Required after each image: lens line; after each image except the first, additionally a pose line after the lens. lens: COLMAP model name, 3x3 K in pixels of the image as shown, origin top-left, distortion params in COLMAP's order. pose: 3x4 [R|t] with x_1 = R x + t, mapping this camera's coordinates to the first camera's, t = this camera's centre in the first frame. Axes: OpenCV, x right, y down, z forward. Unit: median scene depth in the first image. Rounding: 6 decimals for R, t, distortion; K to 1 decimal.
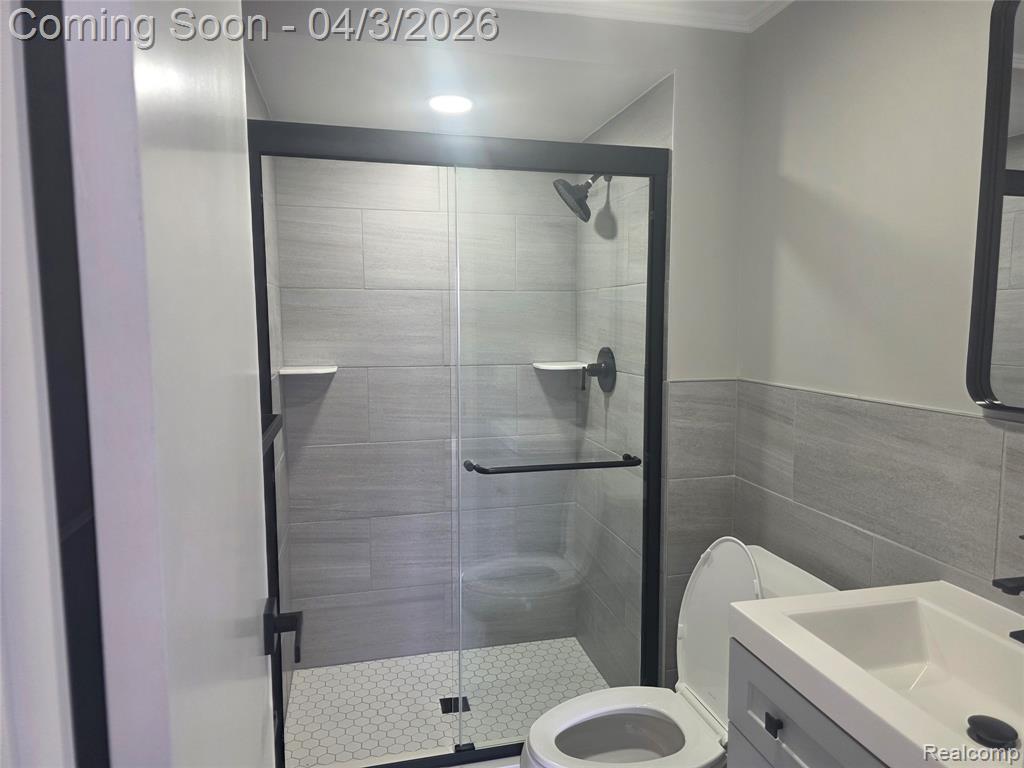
lens RADIAL K [[696.2, 0, 511.5], [0, 696.2, 382.3], [0, 0, 1]] dist [0.054457, -0.008886]
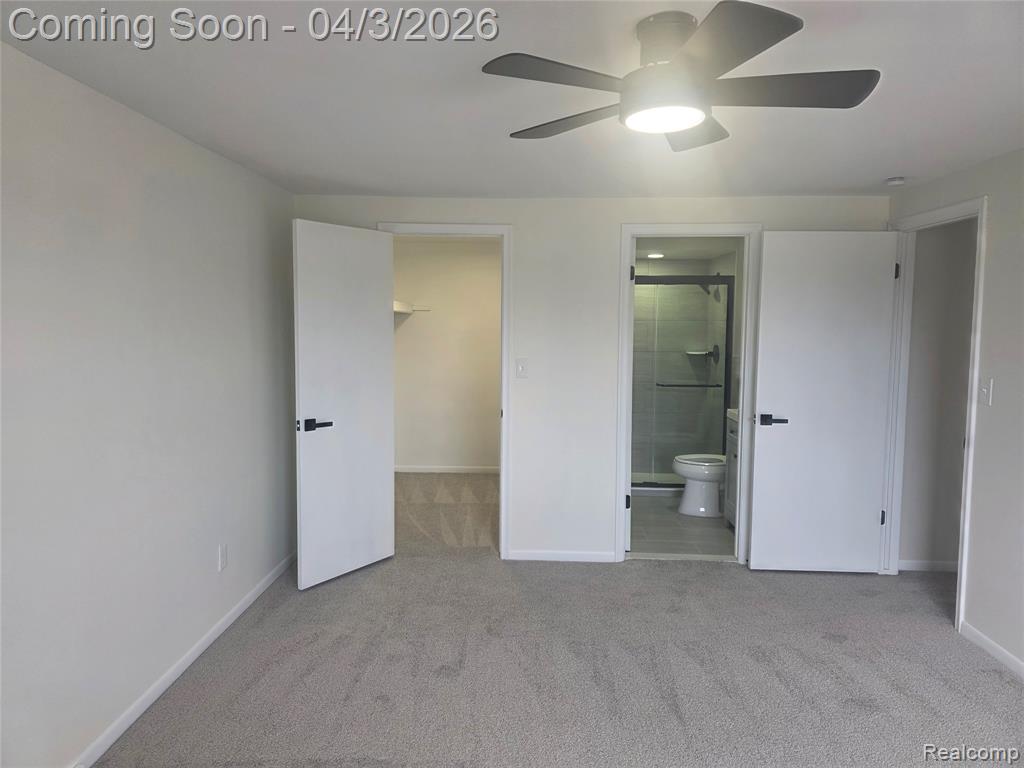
lens RADIAL K [[696.2, 0, 515.5], [0, 696.2, 390.1], [0, 0, 1]] dist [0.054457, -0.008886]
pose [[0.971768, 0.051525, -0.230245, 0.025195], [-0.055186, 0.998431, -0.009486, 0.183999], [0.229395, 0.021925, 0.973087, -1.664919]]
